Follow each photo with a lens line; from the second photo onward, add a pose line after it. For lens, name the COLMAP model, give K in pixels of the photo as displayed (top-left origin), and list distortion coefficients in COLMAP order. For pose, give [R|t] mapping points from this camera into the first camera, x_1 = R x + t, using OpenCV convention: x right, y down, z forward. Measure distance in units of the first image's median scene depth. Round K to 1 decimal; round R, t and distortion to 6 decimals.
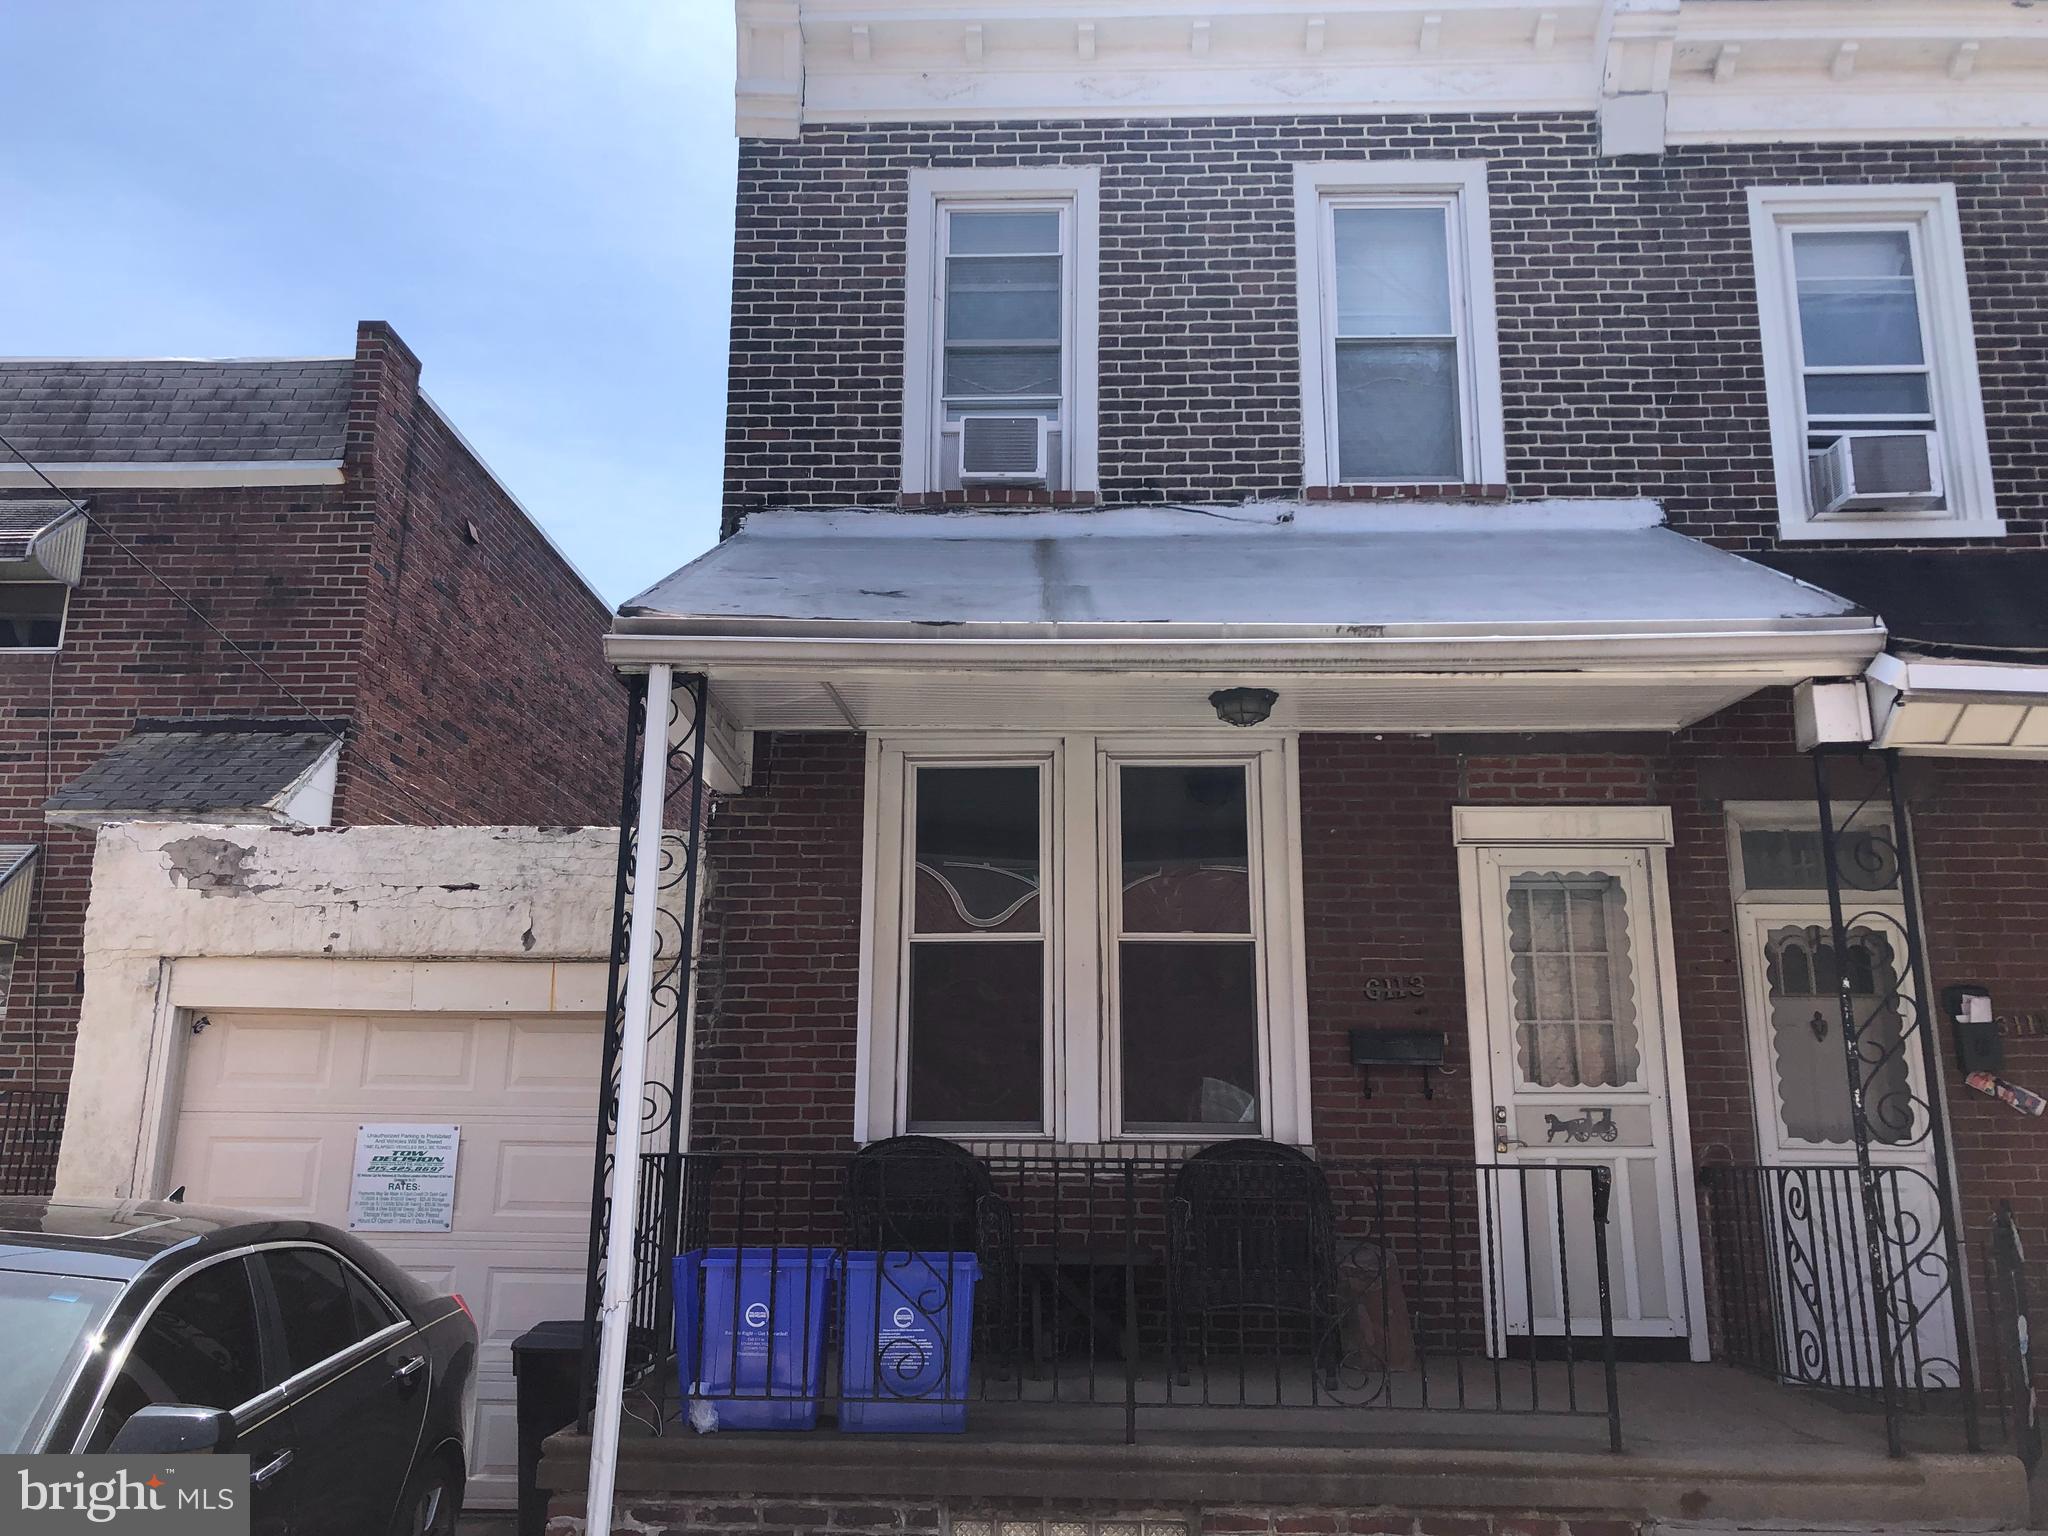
lens RADIAL K [[1691.2, 0, 1019.1], [0, 1691.2, 757.0], [0, 0, 1]] dist [0.018073, -0.001858]
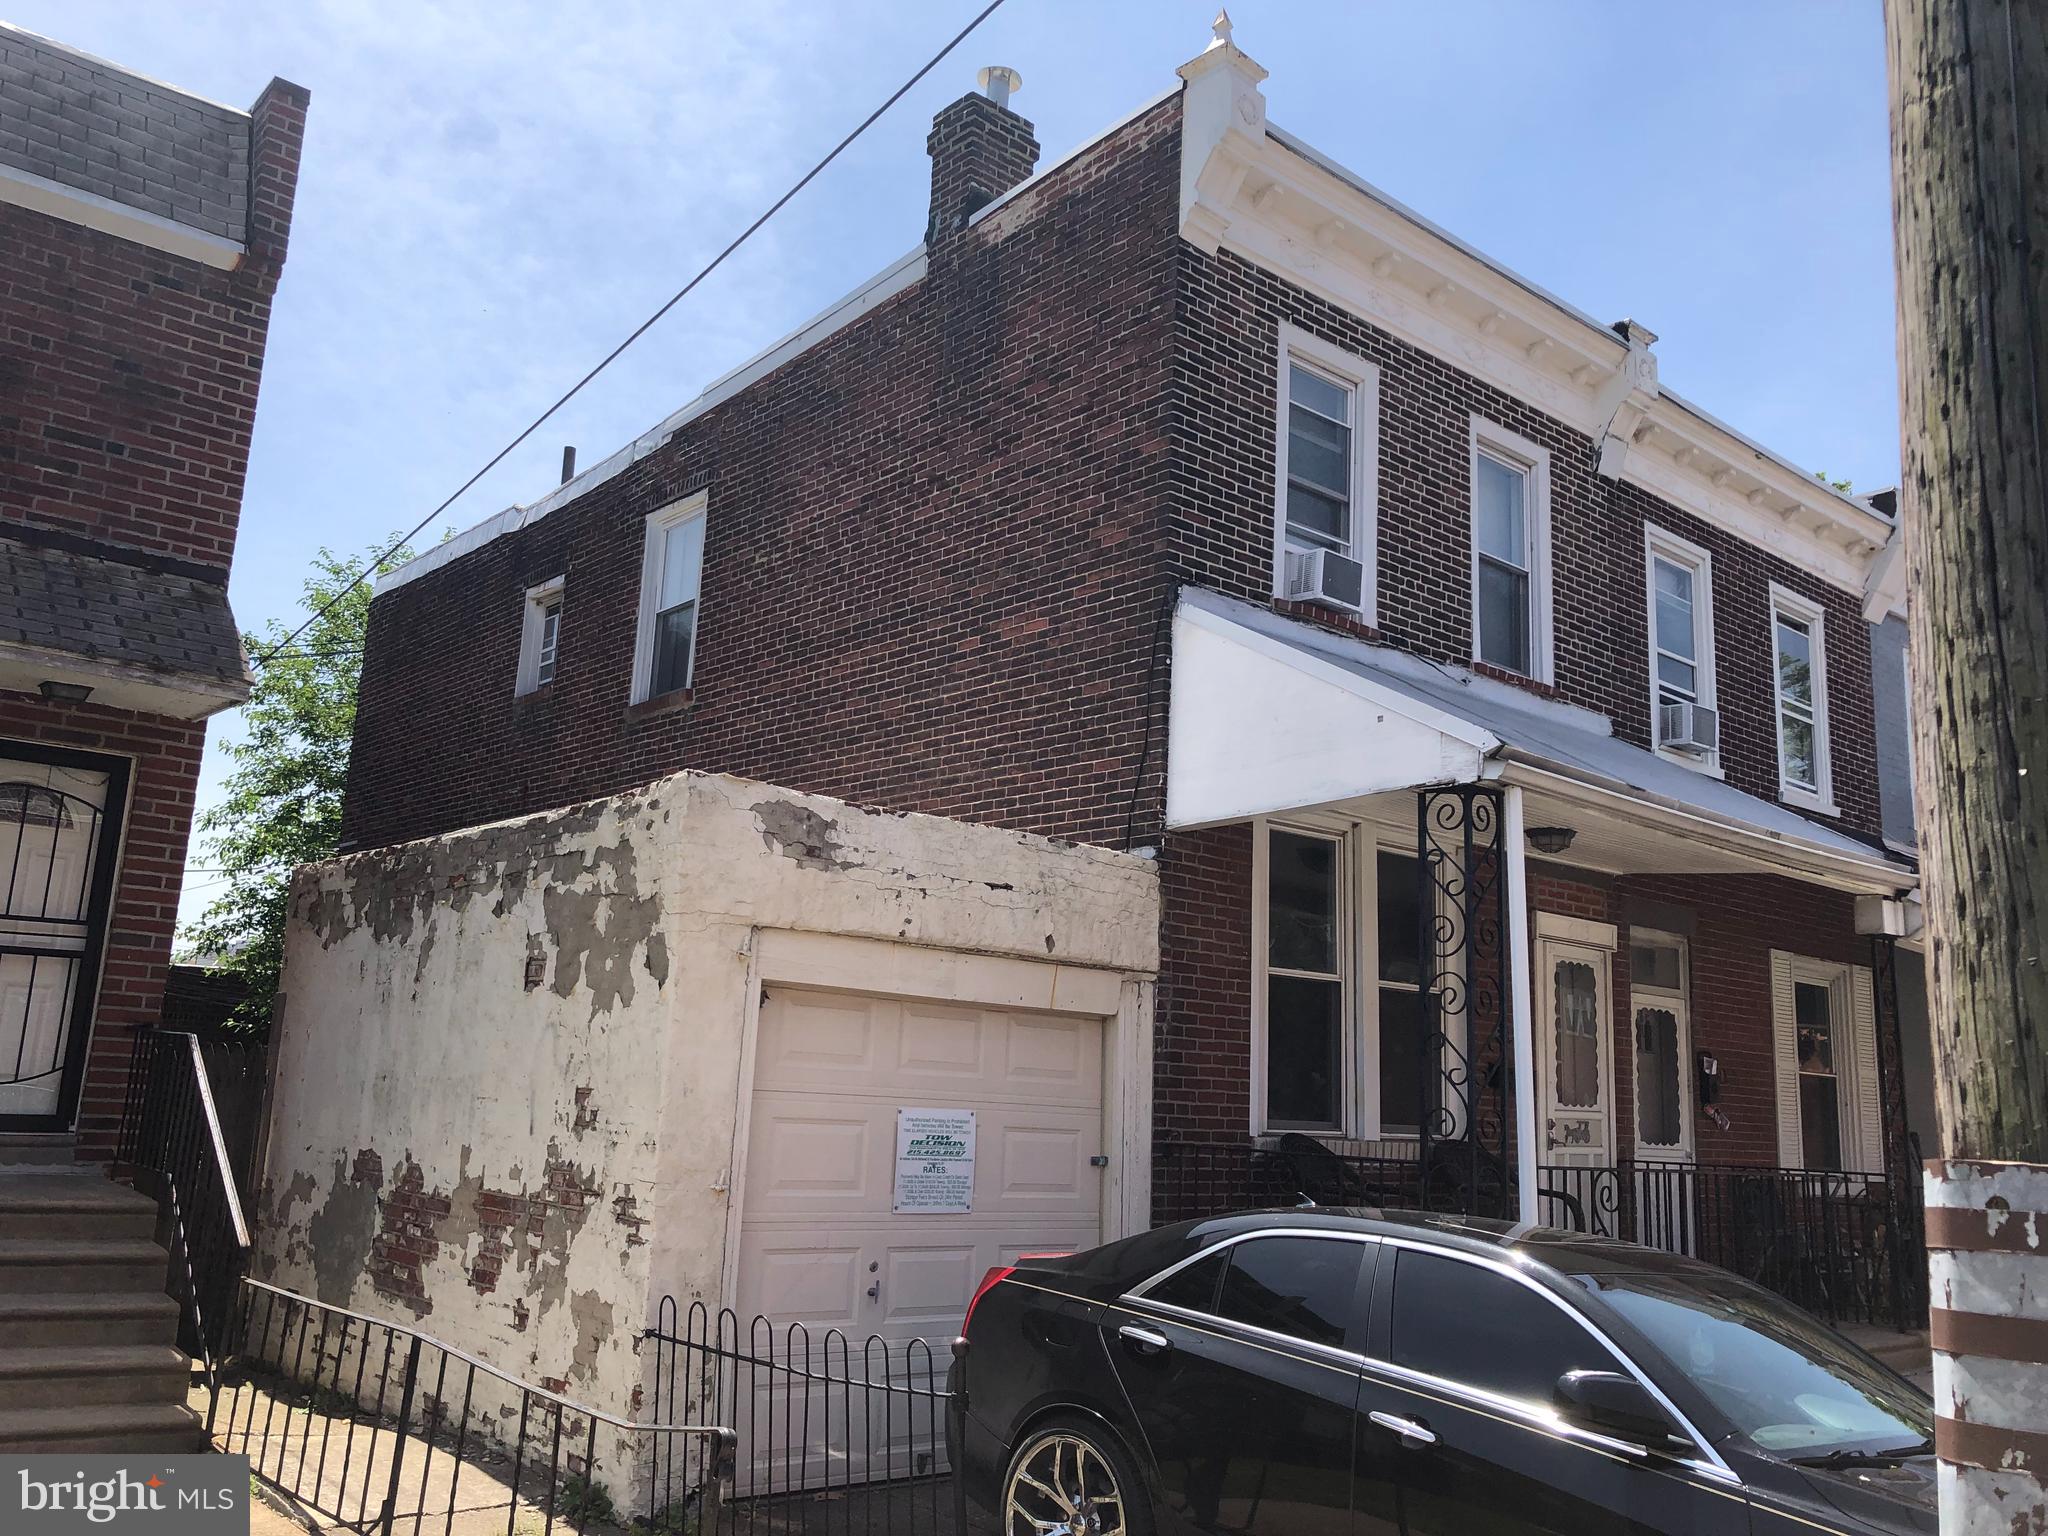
lens RADIAL K [[1754.3, 0, 913.8], [0, 1754.3, 732.8], [0, 0, 1]] dist [0.102783, -0.241452]
pose [[0.728781, 0.161640, 0.665395, -1.104159], [-0.191305, 0.981108, -0.028805, 0.024444], [-0.657481, -0.106300, 0.745935, 0.228772]]
